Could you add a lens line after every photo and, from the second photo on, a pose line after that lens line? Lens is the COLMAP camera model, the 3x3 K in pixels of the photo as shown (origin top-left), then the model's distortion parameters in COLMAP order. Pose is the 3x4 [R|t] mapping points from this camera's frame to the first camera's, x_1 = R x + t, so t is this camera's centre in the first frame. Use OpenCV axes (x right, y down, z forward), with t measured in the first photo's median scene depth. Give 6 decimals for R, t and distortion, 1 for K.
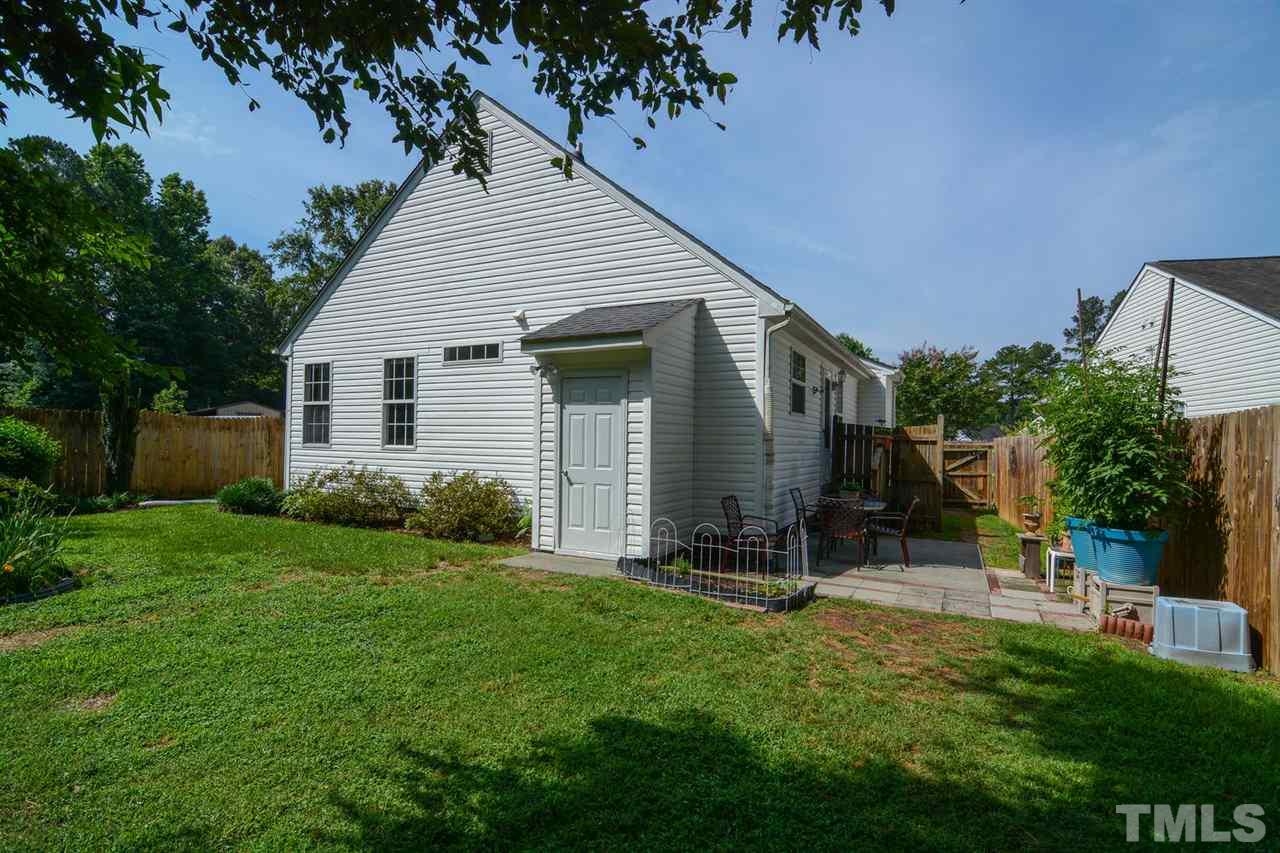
lens RADIAL K [[613.6, 0, 639.2], [0, 613.6, 434.3], [0, 0, 1]] dist [-0.003438, -0.012675]
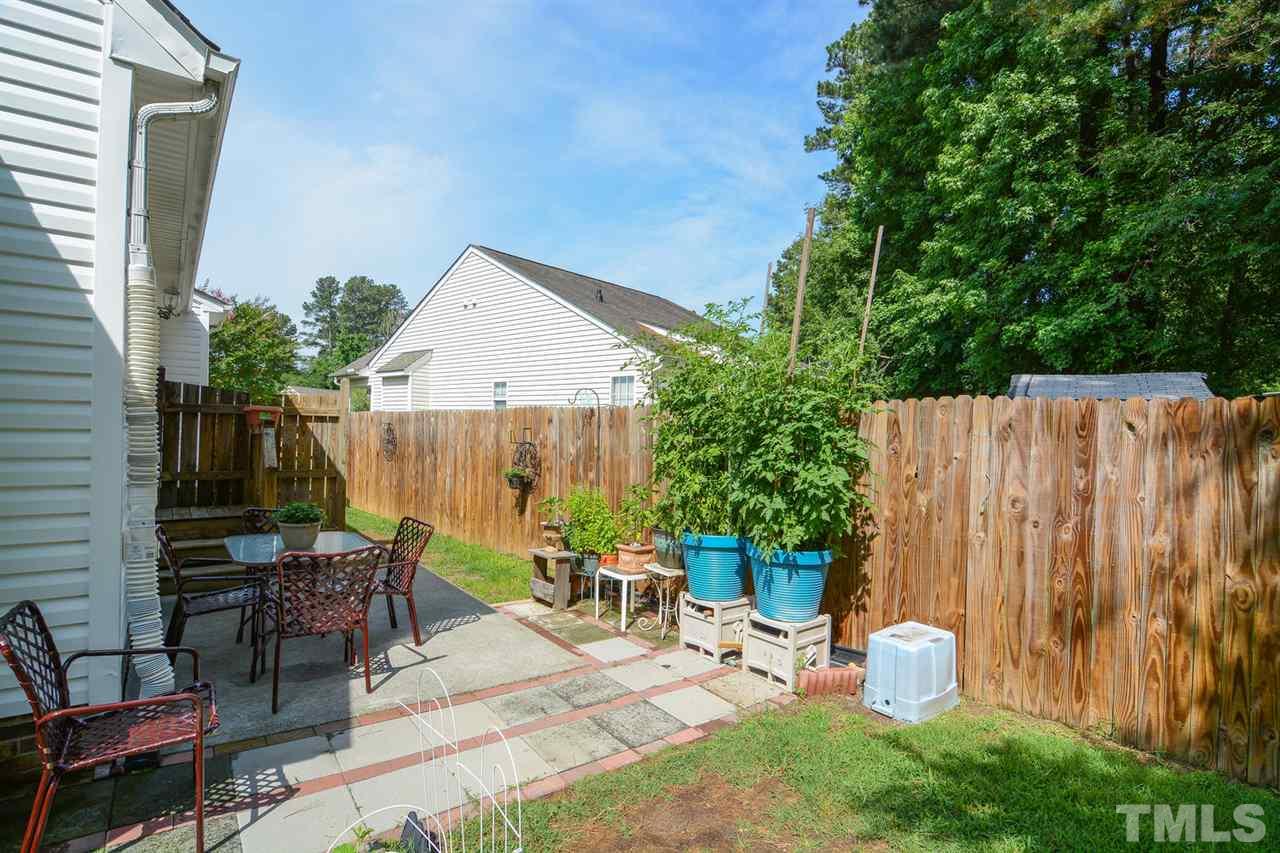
lens RADIAL K [[613.6, 0, 639.2], [0, 613.6, 434.3], [0, 0, 1]] dist [-0.003438, -0.012675]
pose [[0.422677, -0.012316, 0.906197, 0.010036], [-0.033563, 0.999009, 0.029232, -0.001019], [-0.905659, -0.042770, 0.421845, 0.433230]]
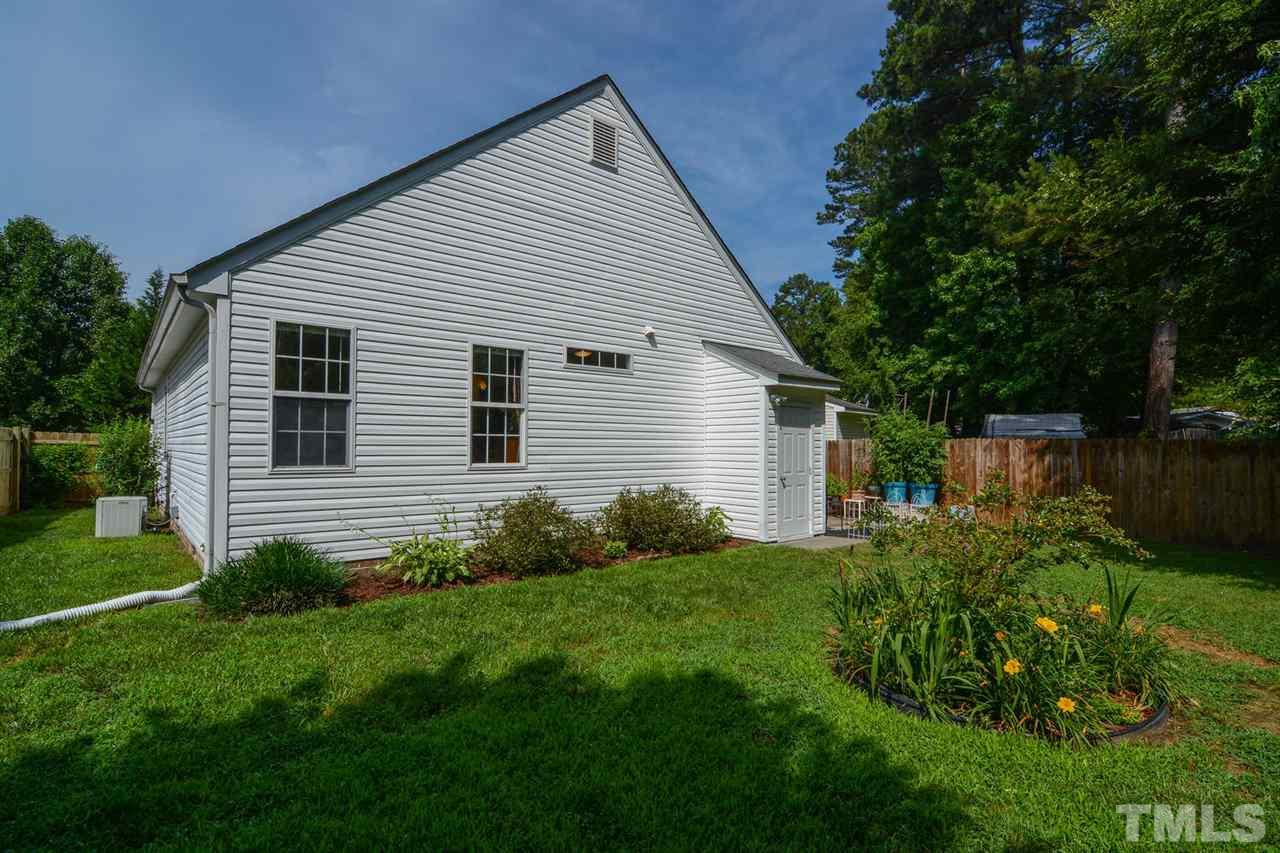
lens RADIAL K [[613.6, 0, 639.2], [0, 613.6, 434.3], [0, 0, 1]] dist [-0.003438, -0.012675]
pose [[0.394207, 0.004215, 0.919012, -1.027558], [-0.011863, 0.999930, 0.000502, -0.020636], [-0.918945, -0.011100, 0.394229, 0.550901]]
